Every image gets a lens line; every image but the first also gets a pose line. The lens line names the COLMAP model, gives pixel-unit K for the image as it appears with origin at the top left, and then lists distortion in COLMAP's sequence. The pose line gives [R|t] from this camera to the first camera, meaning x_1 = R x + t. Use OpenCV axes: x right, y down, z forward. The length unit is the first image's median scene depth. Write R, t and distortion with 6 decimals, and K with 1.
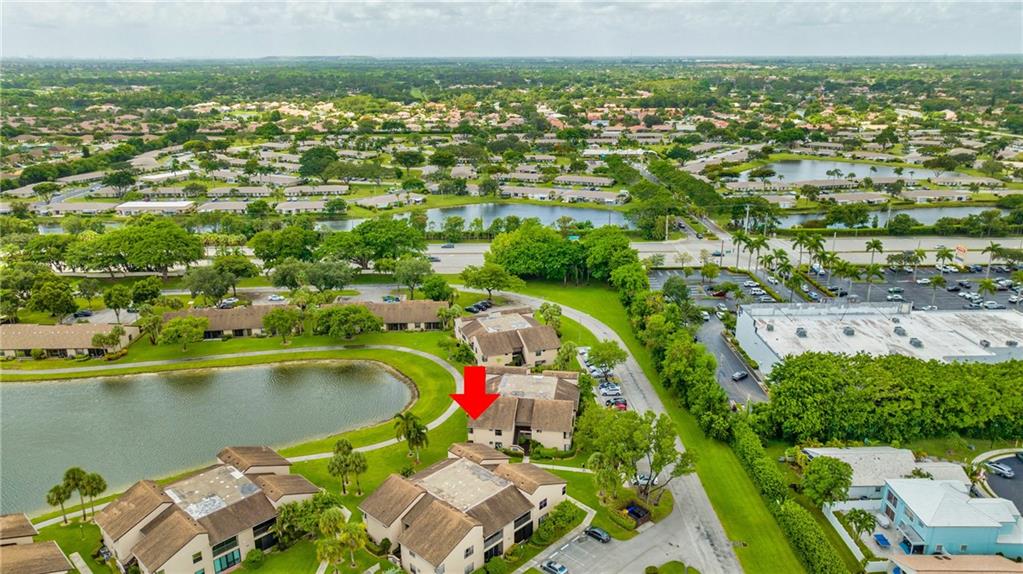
lens RADIAL K [[732.5, 0, 511.5], [0, 732.5, 287.0], [0, 0, 1]] dist [-0.030071, 0.050635]
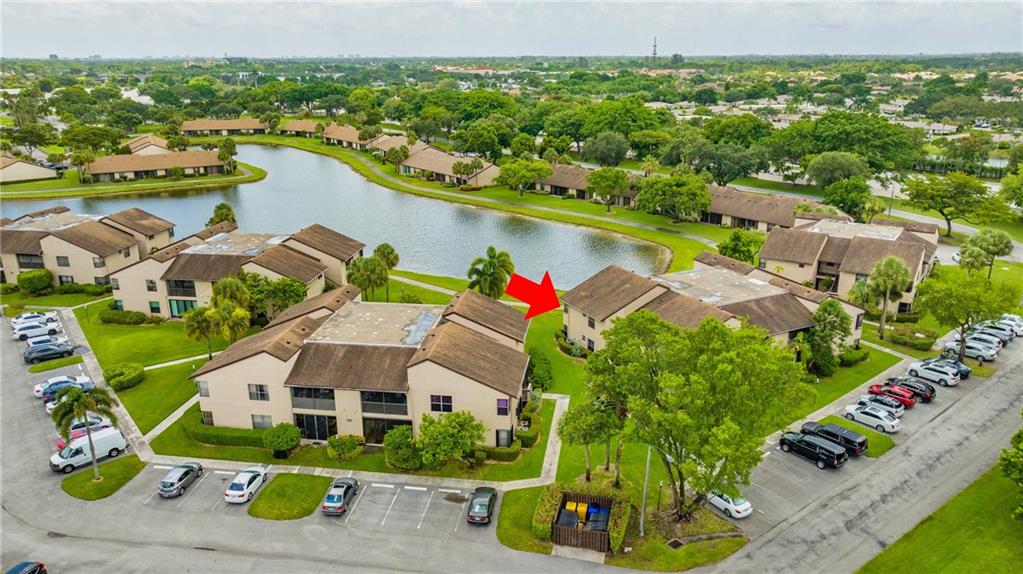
lens RADIAL K [[732.5, 0, 511.5], [0, 732.5, 287.0], [0, 0, 1]] dist [-0.030071, 0.050635]
pose [[0.582364, 0.246408, -0.774684, 0.284666], [-0.244641, 0.961902, 0.122049, 0.086425], [0.775244, 0.118442, 0.620459, 0.434837]]
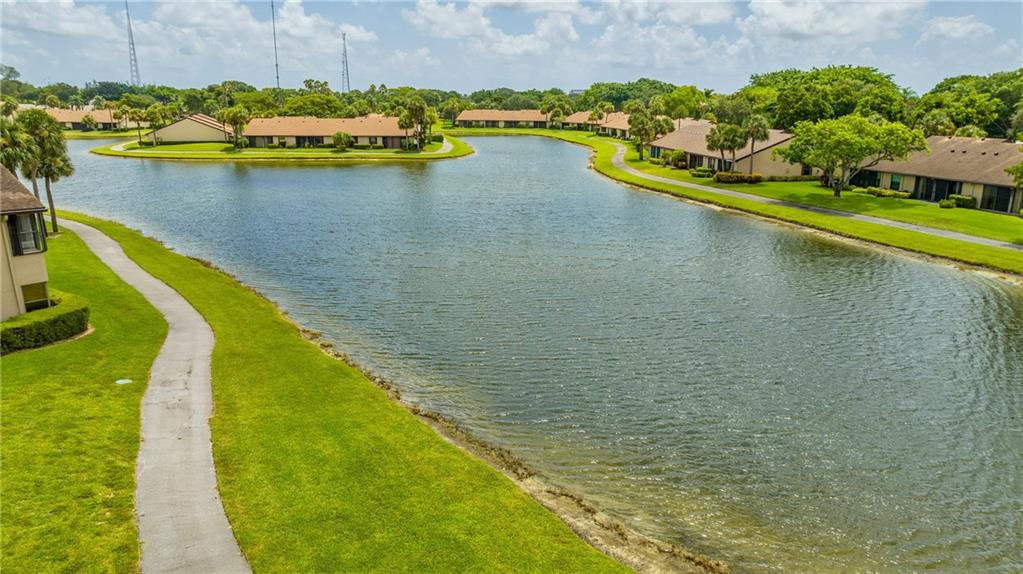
lens RADIAL K [[732.5, 0, 511.5], [0, 732.5, 287.0], [0, 0, 1]] dist [-0.030071, 0.050635]
pose [[0.108719, 0.250194, -0.962072, -0.064442], [-0.304969, 0.929534, 0.207269, 0.104373], [0.946136, 0.270868, 0.177360, 0.771982]]
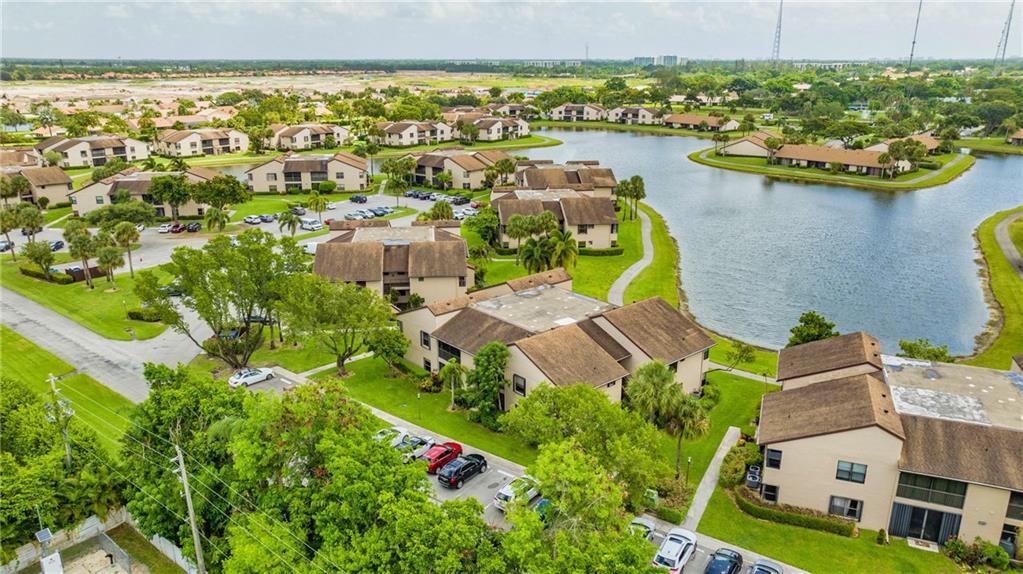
lens RADIAL K [[732.5, 0, 511.5], [0, 732.5, 287.0], [0, 0, 1]] dist [-0.030071, 0.050635]
pose [[-0.646287, 0.230516, -0.727444, 0.315874], [-0.229644, 0.850339, 0.473484, -0.085469], [0.727720, 0.473060, -0.496627, 0.979929]]
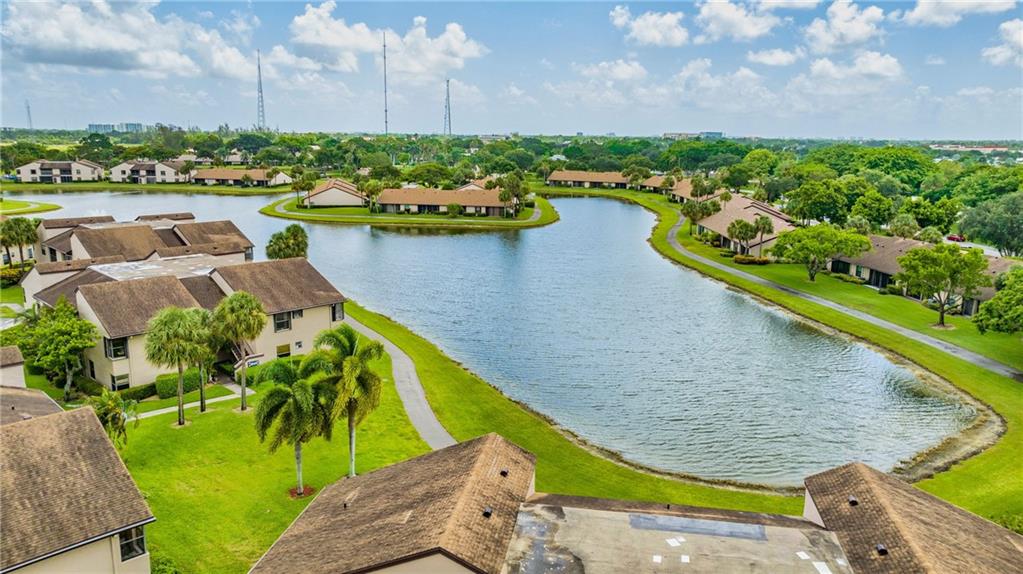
lens RADIAL K [[732.5, 0, 511.5], [0, 732.5, 287.0], [0, 0, 1]] dist [-0.030071, 0.050635]
pose [[-0.018305, 0.205624, -0.978460, 0.109680], [-0.314768, 0.927677, 0.200841, 0.050603], [0.948992, 0.311664, 0.047743, 0.755784]]
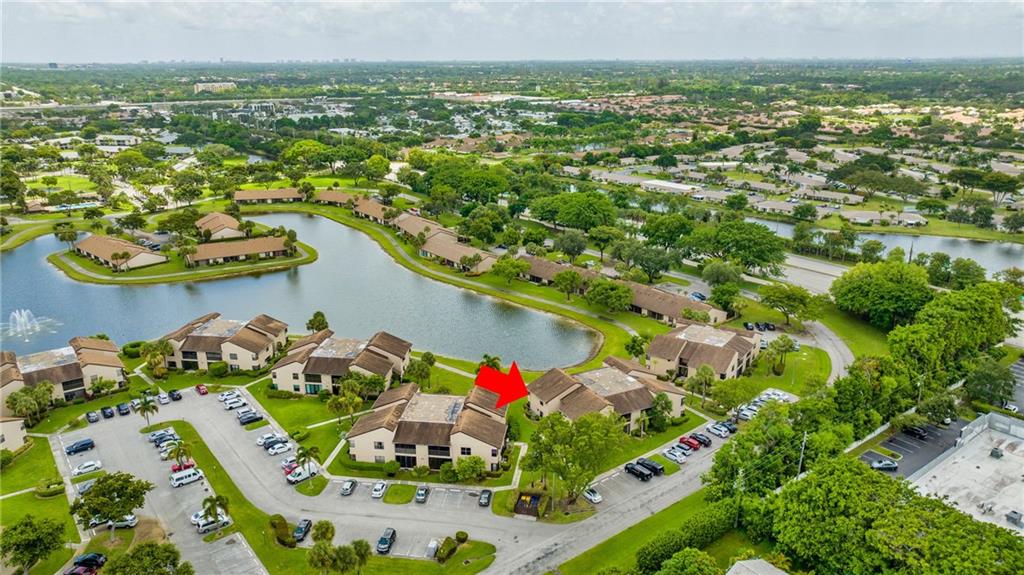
lens RADIAL K [[733.2, 0, 512.0], [0, 733.2, 287.5], [0, 0, 1]] dist [-0.030071, 0.050635]
pose [[0.588323, 0.243242, -0.771174, 0.558110], [-0.243442, 0.962718, 0.117938, -0.061858], [0.771111, 0.118350, 0.625604, 0.193665]]
